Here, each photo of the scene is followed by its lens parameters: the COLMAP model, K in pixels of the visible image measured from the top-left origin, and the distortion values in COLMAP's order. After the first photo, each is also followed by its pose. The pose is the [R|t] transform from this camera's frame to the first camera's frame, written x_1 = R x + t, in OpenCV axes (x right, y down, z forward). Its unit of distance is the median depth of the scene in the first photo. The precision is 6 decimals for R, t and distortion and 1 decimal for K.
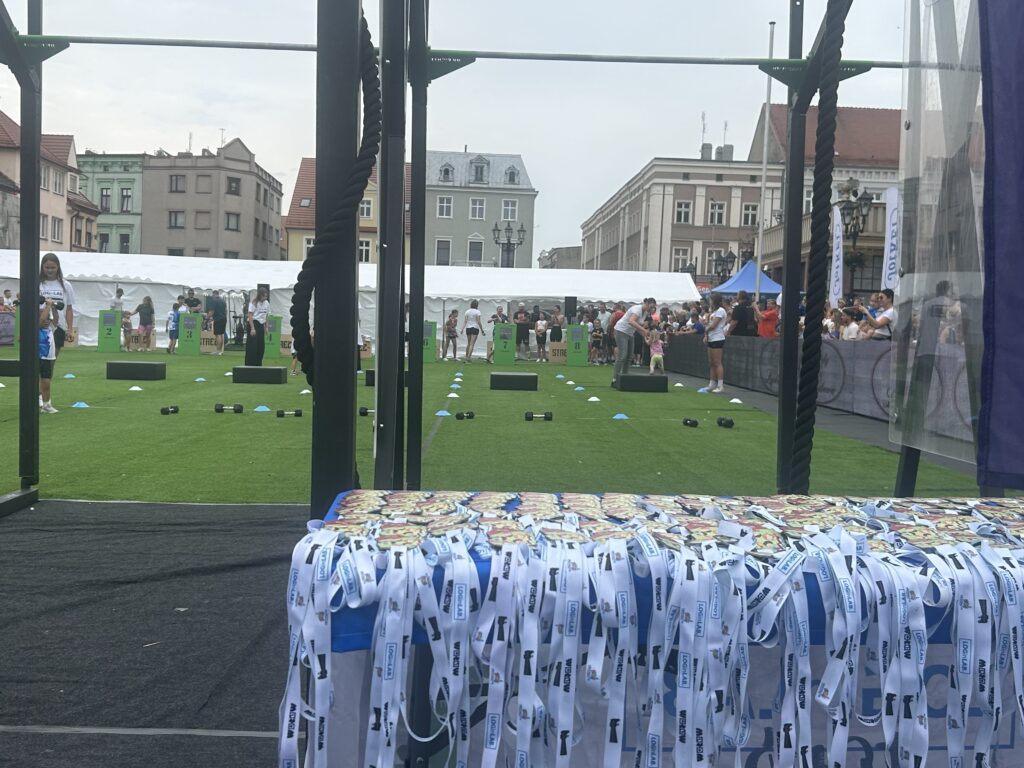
lens RADIAL K [[1117.7, 0, 501.3], [0, 1117.7, 387.0], [0, 0, 1]] dist [0.202922, -0.587861]
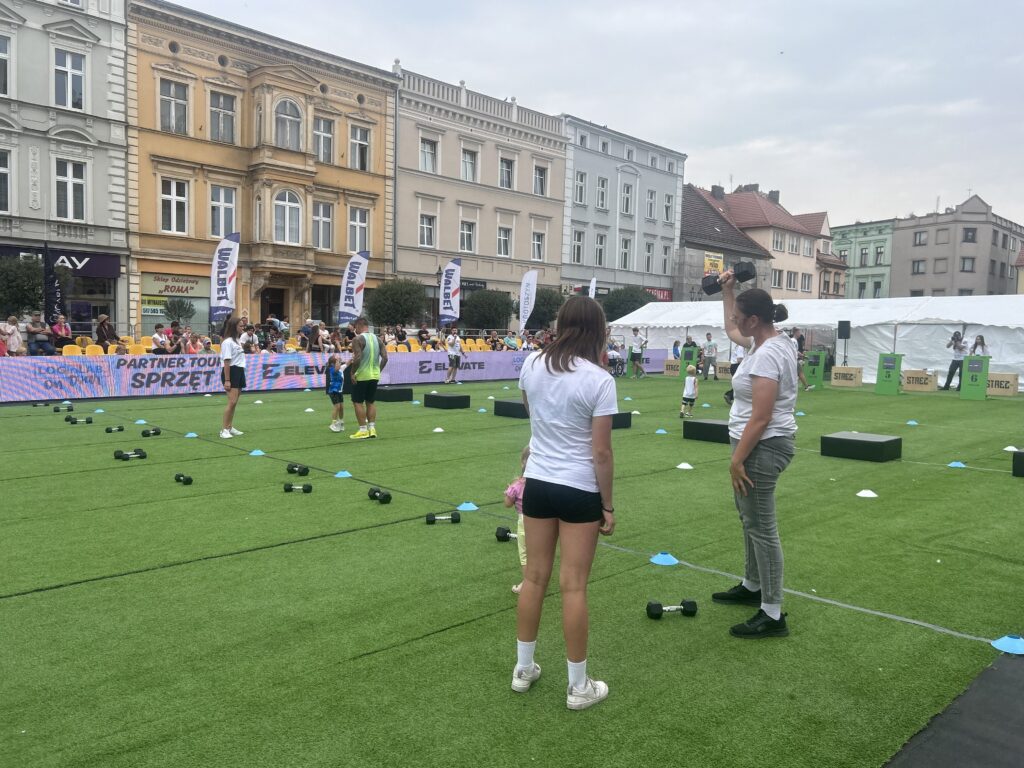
lens RADIAL K [[763.8, 0, 512.0], [0, 763.8, 384.0], [0, 0, 1]] dist [0.103381, -0.163822]
pose [[0.680726, 0.027476, -0.732023, 0.039559], [-0.033811, 0.999410, 0.006070, -0.008300], [0.731758, 0.020618, 0.681253, 0.088396]]
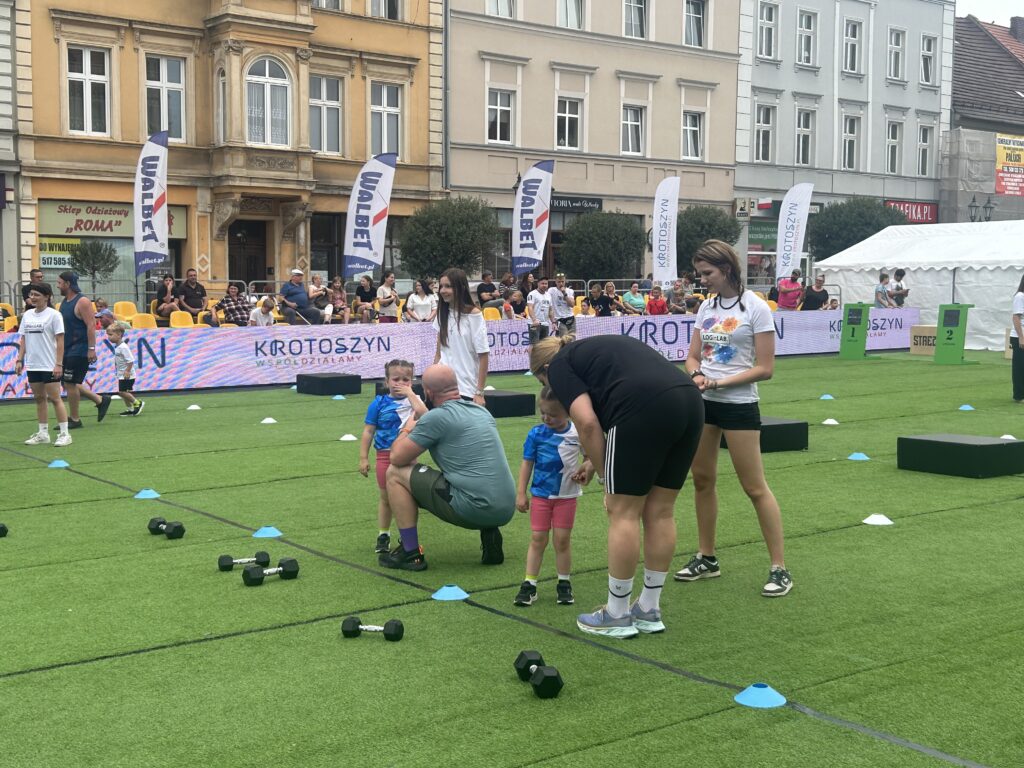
lens RADIAL K [[1276.2, 0, 504.1], [0, 1276.2, 381.6], [0, 0, 1]] dist [0.167797, -0.425316]
pose [[0.580524, 0.026386, -0.813815, 0.041264], [-0.021779, 0.999620, 0.016875, -0.008660], [0.813952, 0.007928, 0.580879, 0.096724]]
